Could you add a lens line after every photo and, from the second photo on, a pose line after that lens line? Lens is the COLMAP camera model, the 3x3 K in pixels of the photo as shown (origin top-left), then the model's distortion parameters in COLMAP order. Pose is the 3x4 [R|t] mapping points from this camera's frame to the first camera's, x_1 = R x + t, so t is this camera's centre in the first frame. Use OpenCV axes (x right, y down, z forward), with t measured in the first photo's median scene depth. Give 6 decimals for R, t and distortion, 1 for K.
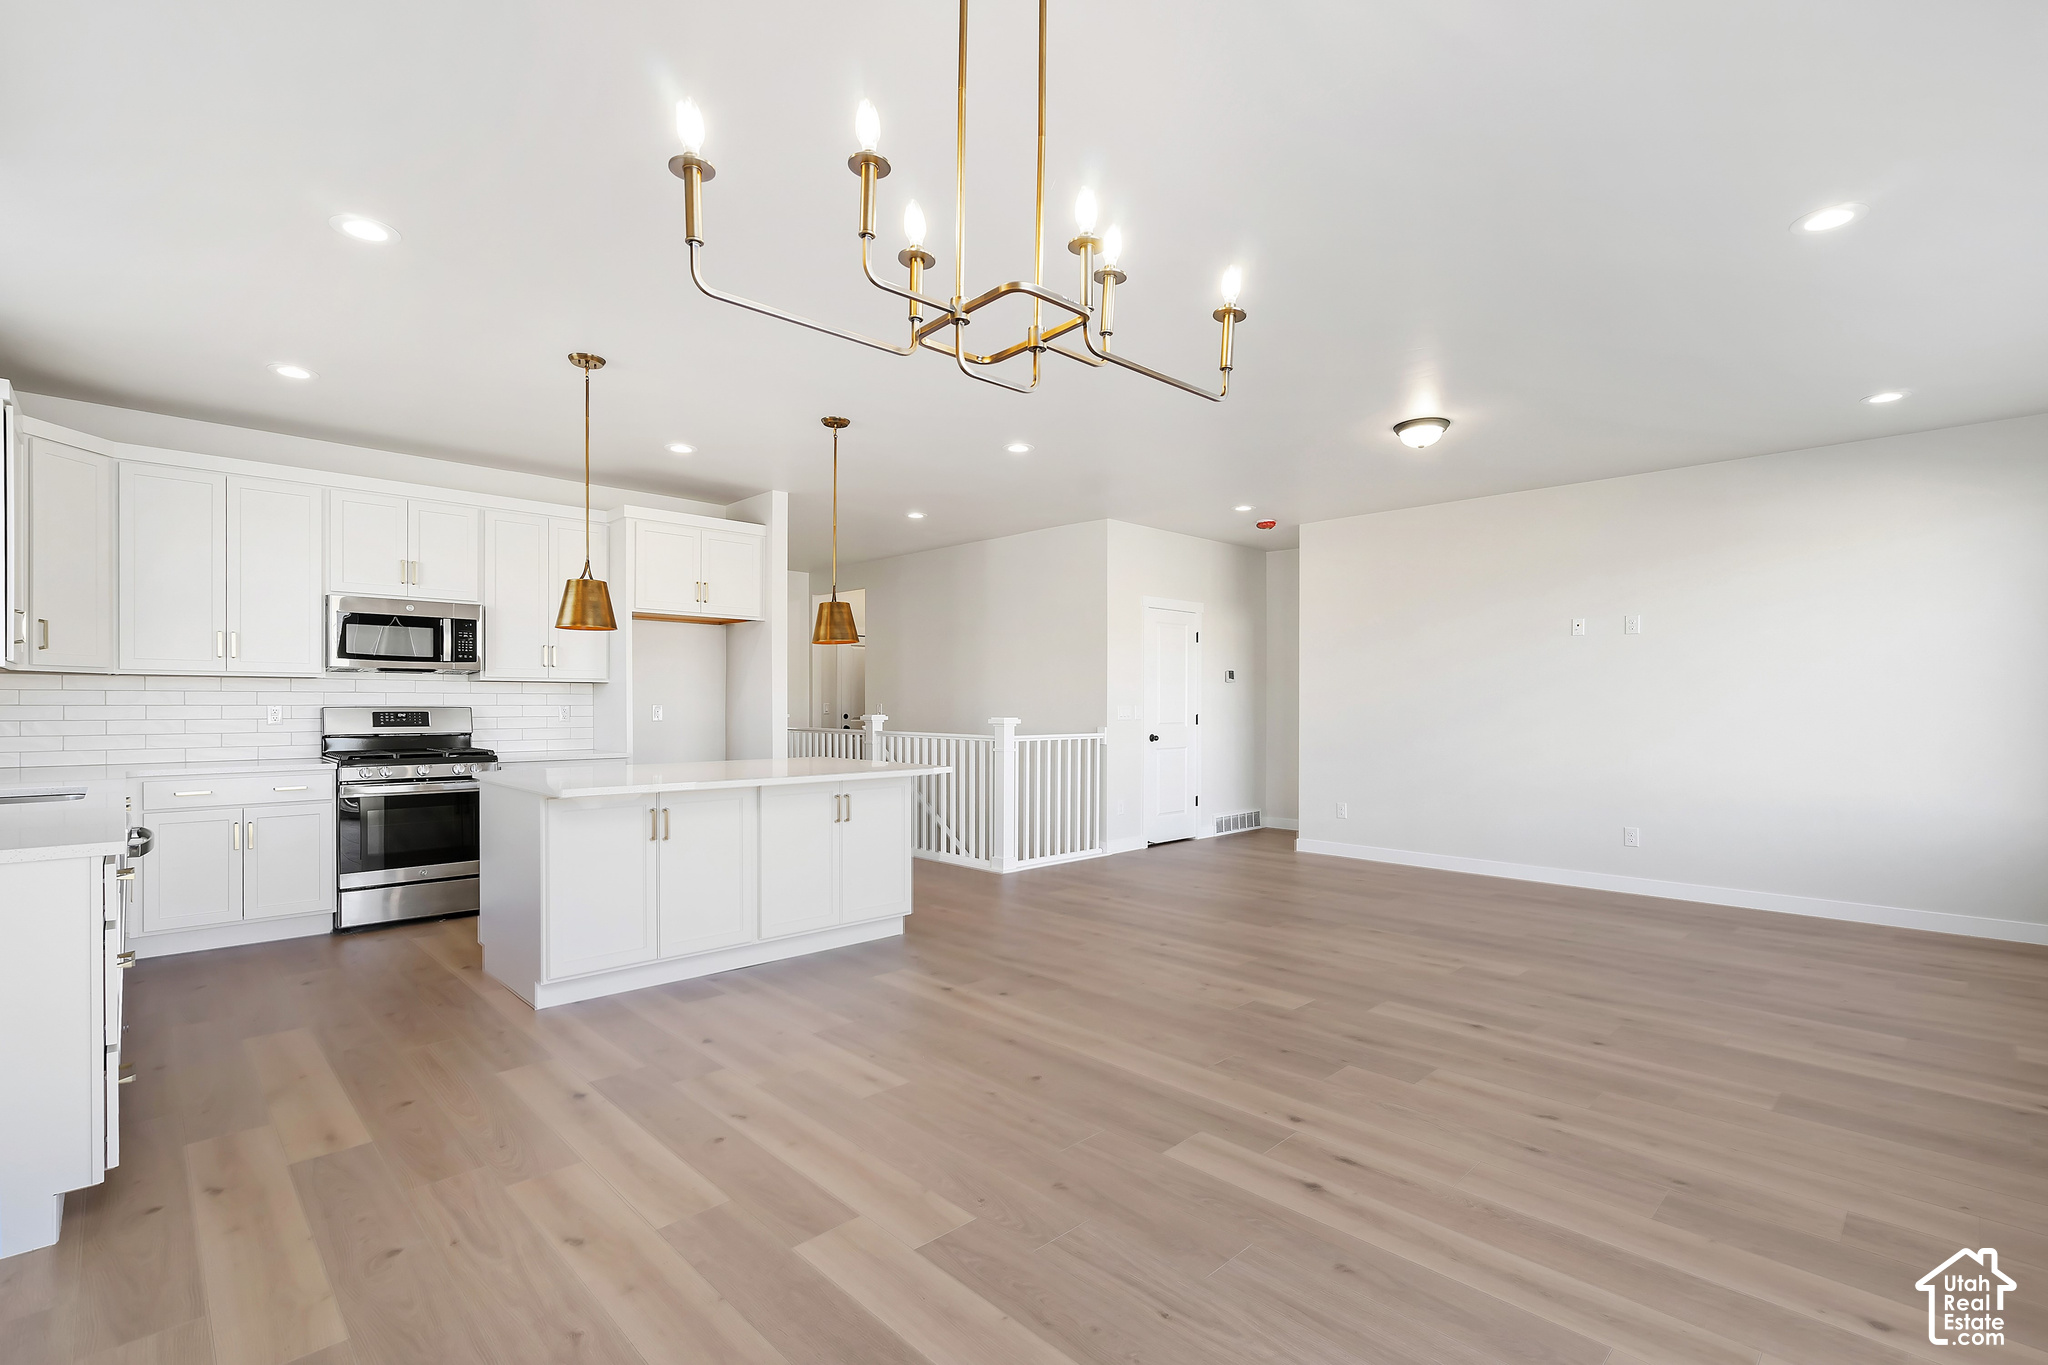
lens RADIAL K [[929.0, 0, 1024.5], [0, 929.0, 707.2], [0, 0, 1]] dist [-0.002870, -0.000330]
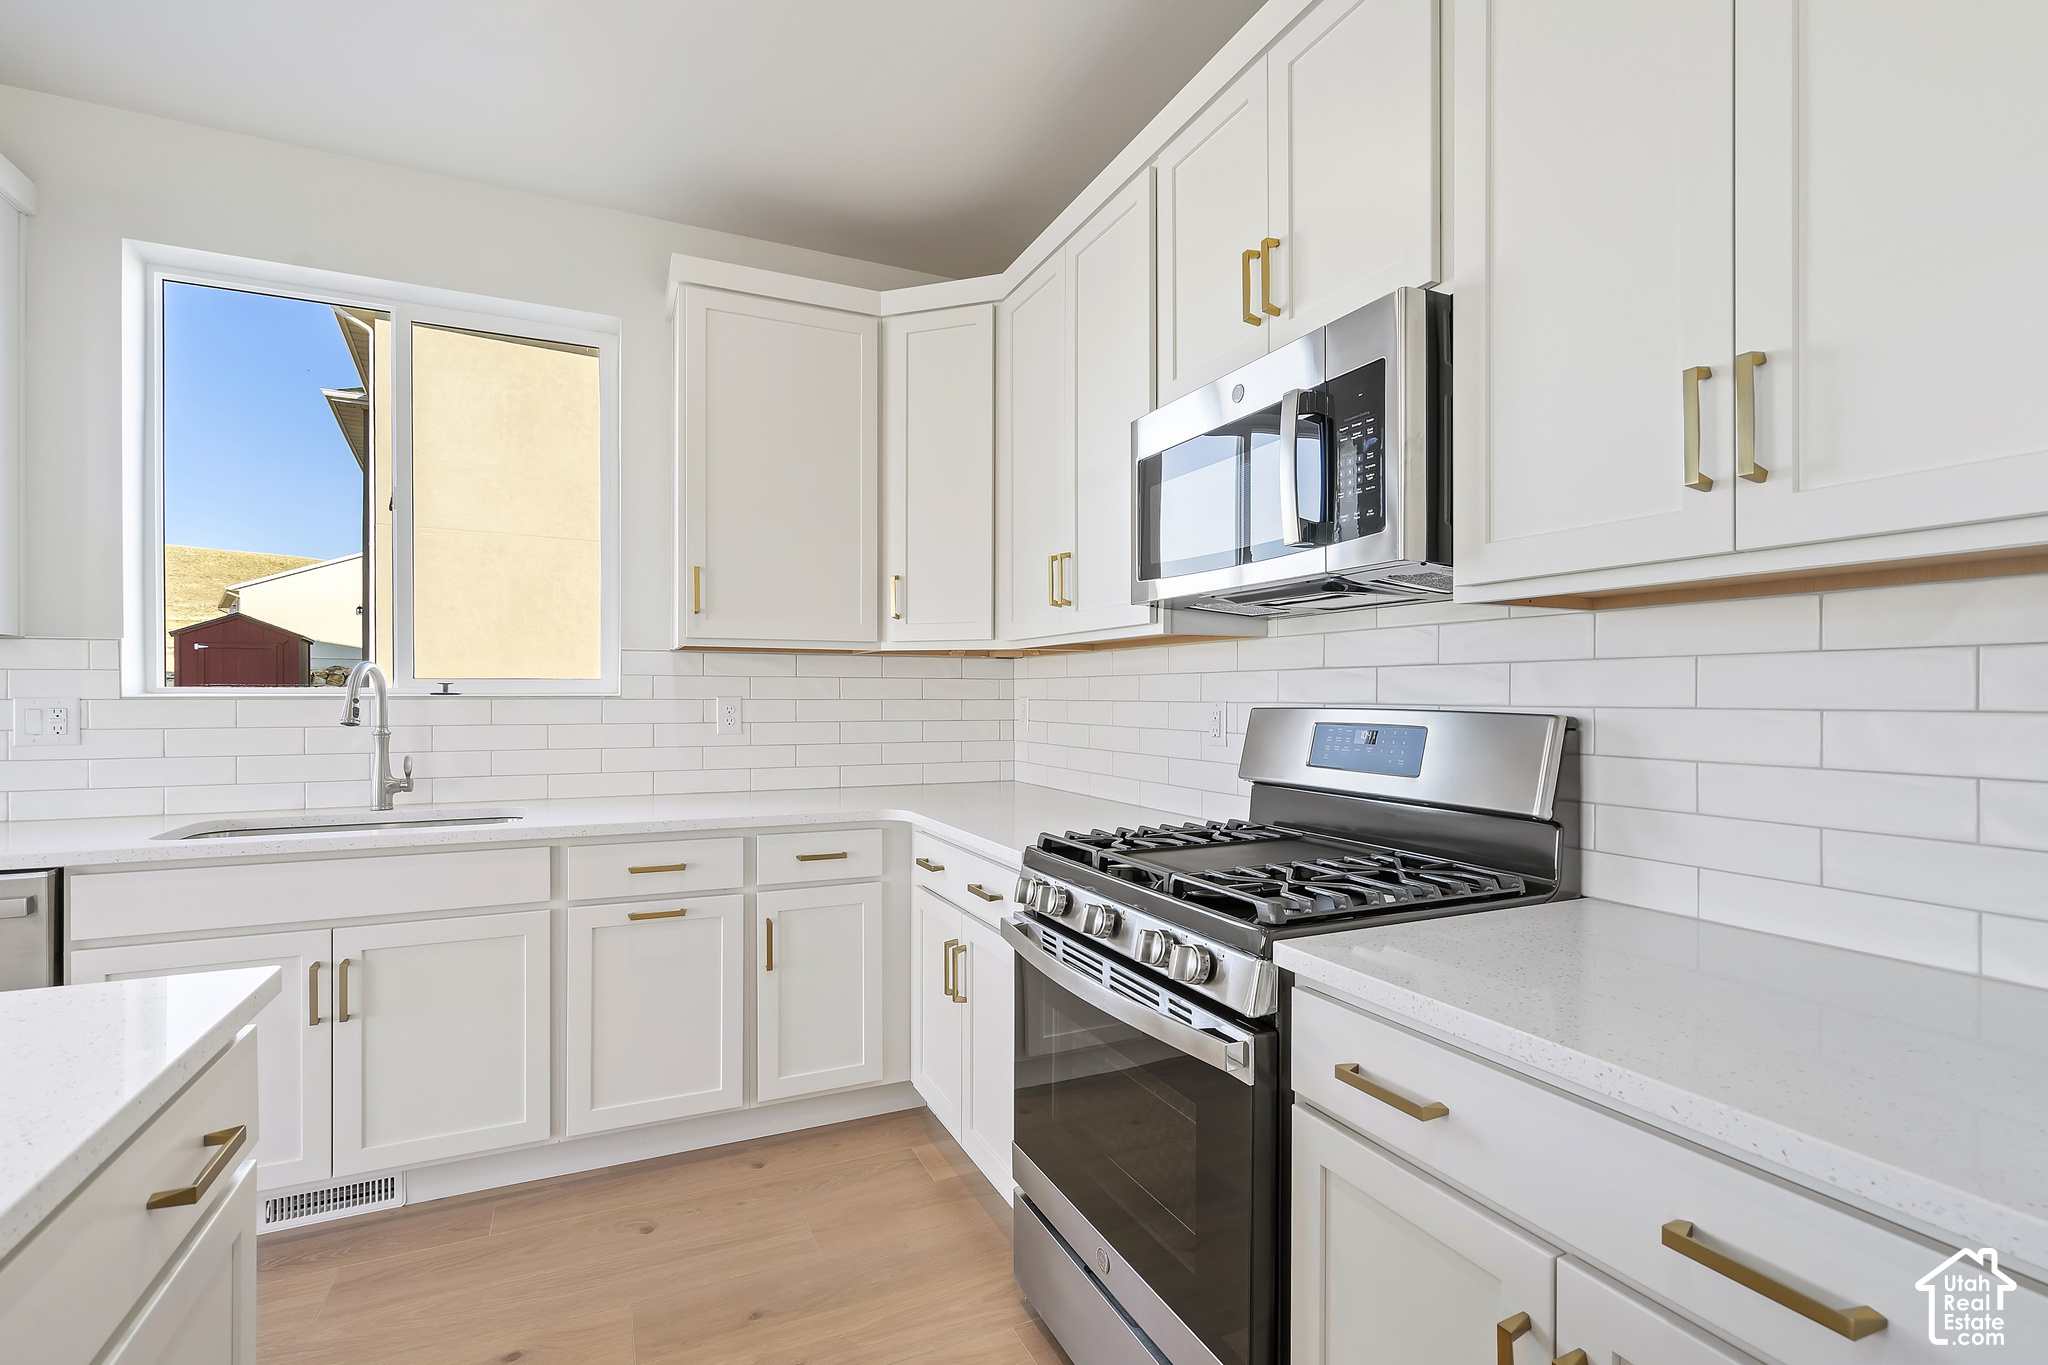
lens RADIAL K [[937.8, 0, 1024.6], [0, 937.8, 704.6], [0, 0, 1]] dist [-0.001199, 0.001083]
pose [[-0.324725, 0.006929, -0.945783, -0.380034], [-0.007964, 0.999918, 0.010060, -0.005351], [0.945775, 0.010799, -0.324643, 1.156368]]
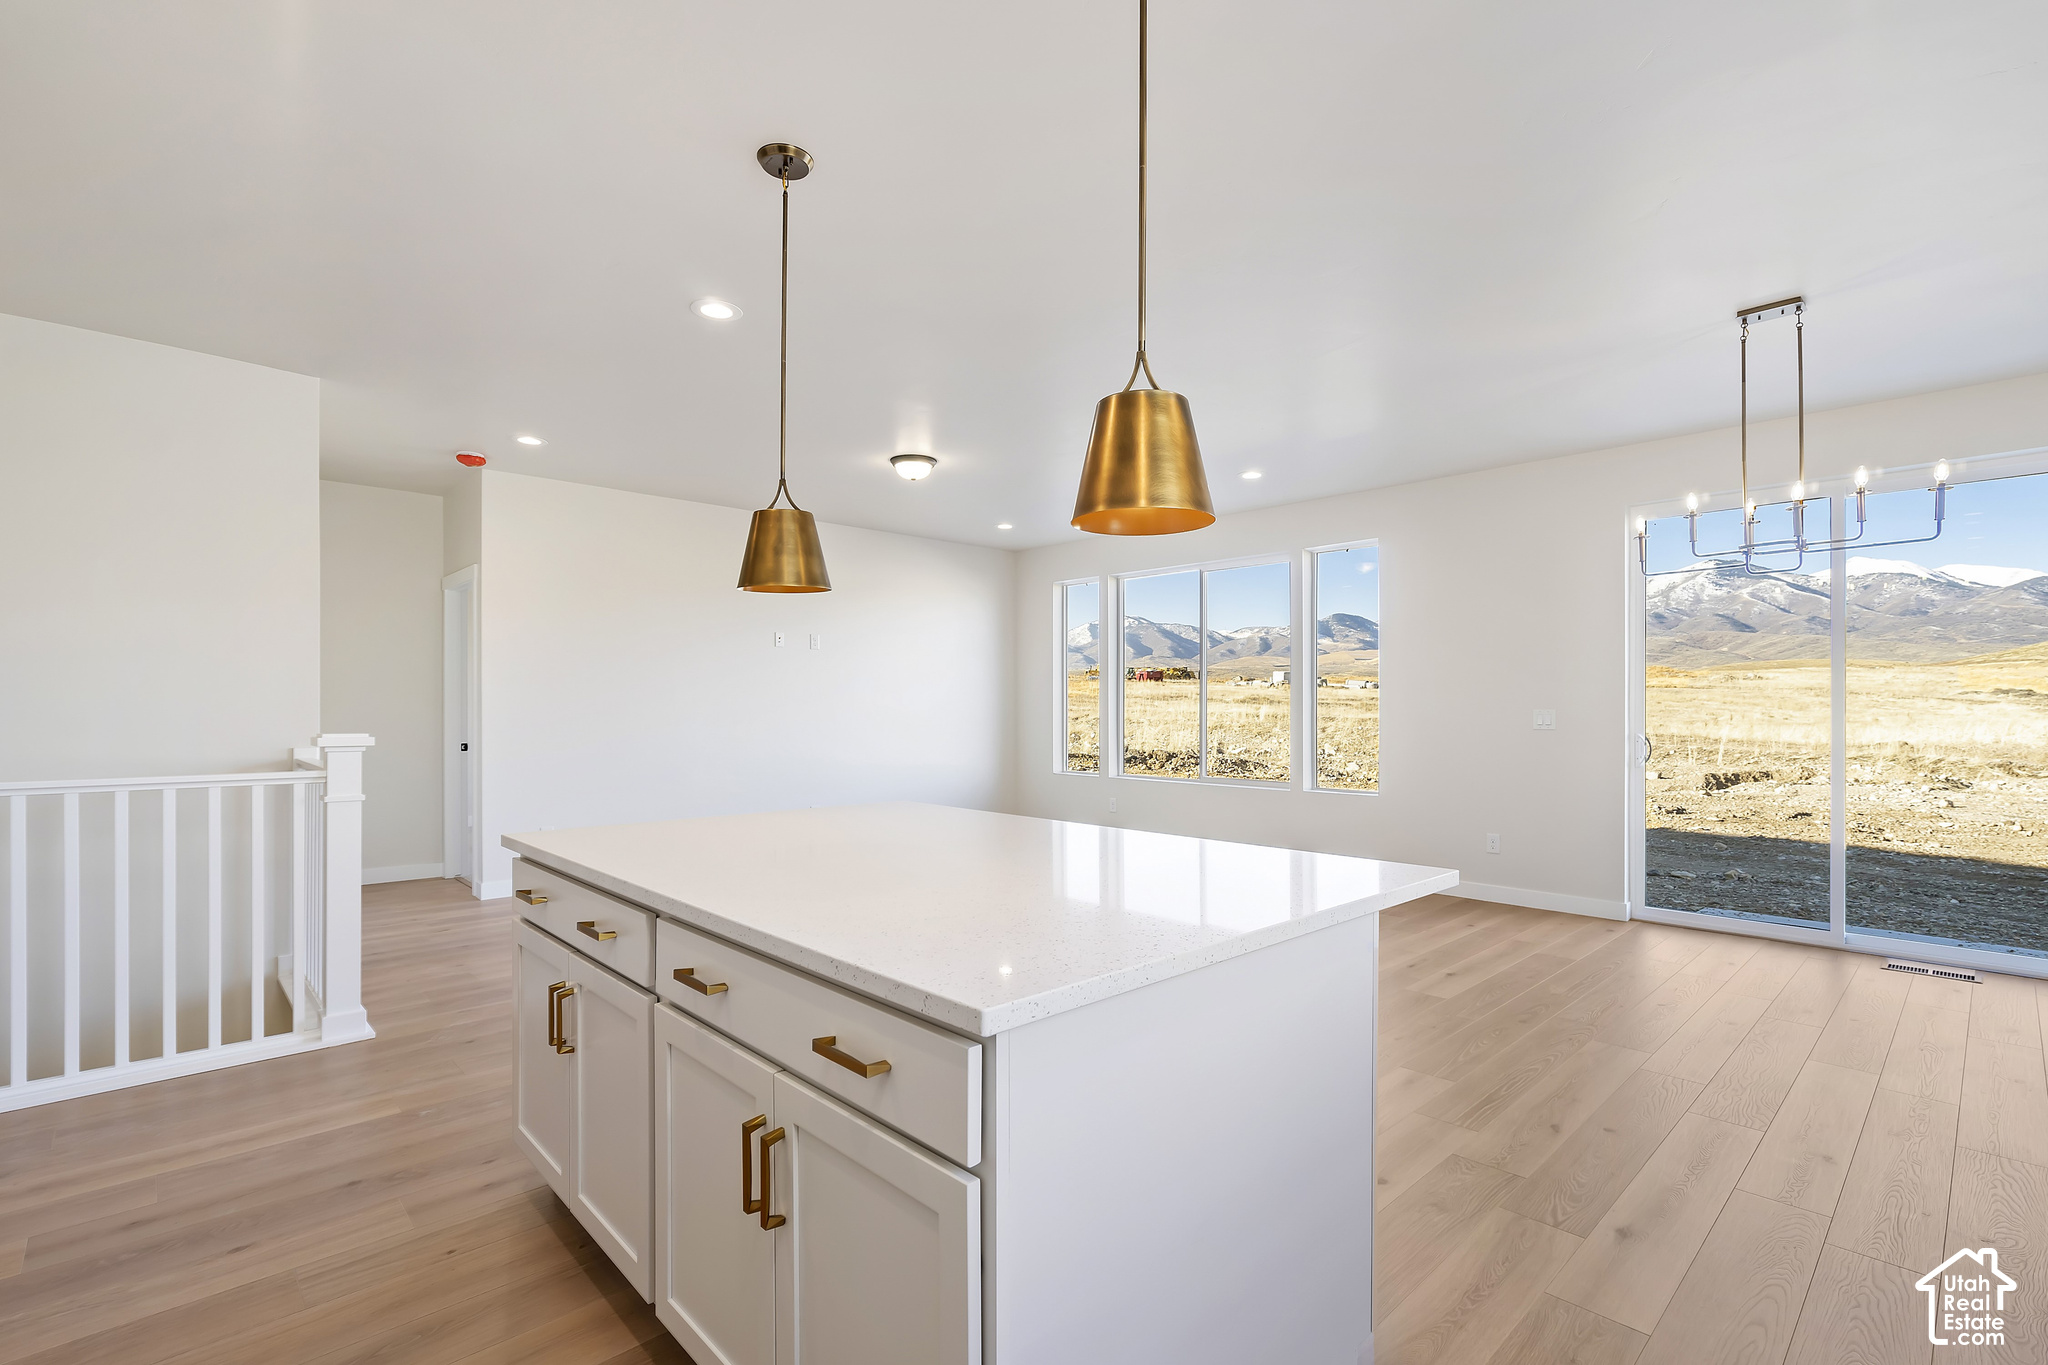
lens RADIAL K [[929.0, 0, 1024.5], [0, 929.0, 707.2], [0, 0, 1]] dist [-0.002870, -0.000330]
pose [[0.015644, -0.001659, 0.999876, -0.751308], [0.003747, 0.999992, 0.001600, -0.004884], [-0.999871, 0.003721, 0.015650, 0.895123]]
